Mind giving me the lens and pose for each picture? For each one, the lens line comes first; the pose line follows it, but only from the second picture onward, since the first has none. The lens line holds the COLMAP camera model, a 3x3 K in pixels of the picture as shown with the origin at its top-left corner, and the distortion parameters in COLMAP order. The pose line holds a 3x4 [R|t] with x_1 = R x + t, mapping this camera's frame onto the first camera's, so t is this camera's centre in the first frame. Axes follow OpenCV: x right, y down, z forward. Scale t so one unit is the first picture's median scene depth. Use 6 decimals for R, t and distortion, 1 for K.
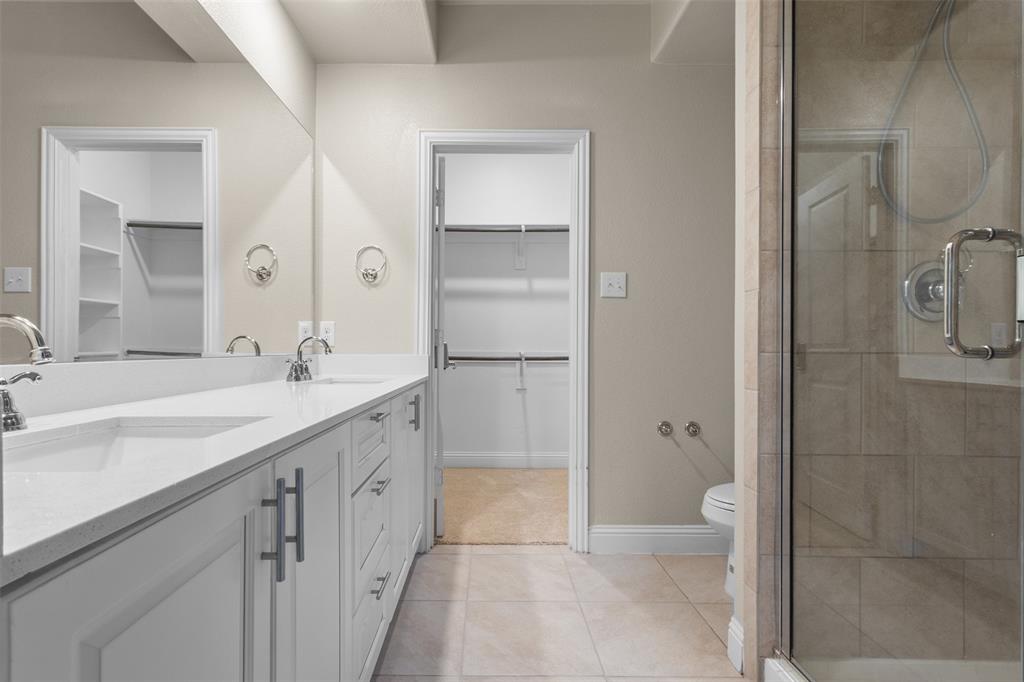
lens RADIAL K [[478.6, 0, 481.2], [0, 478.6, 344.3], [0, 0, 1]] dist [0.006120, -0.002534]
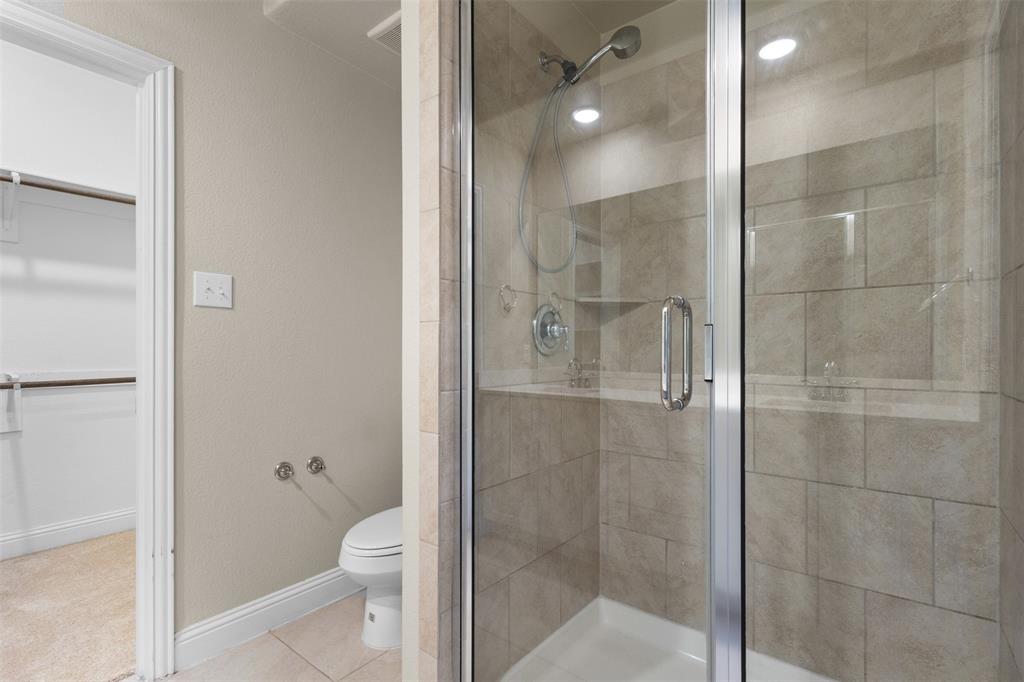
lens RADIAL K [[478.6, 0, 515.7], [0, 478.6, 350.7], [0, 0, 1]] dist [0.006120, -0.002534]
pose [[0.607650, -0.003976, 0.794195, -0.027560], [0.000080, 0.999988, 0.004945, -0.035456], [-0.794205, -0.002941, 0.607642, 0.185499]]
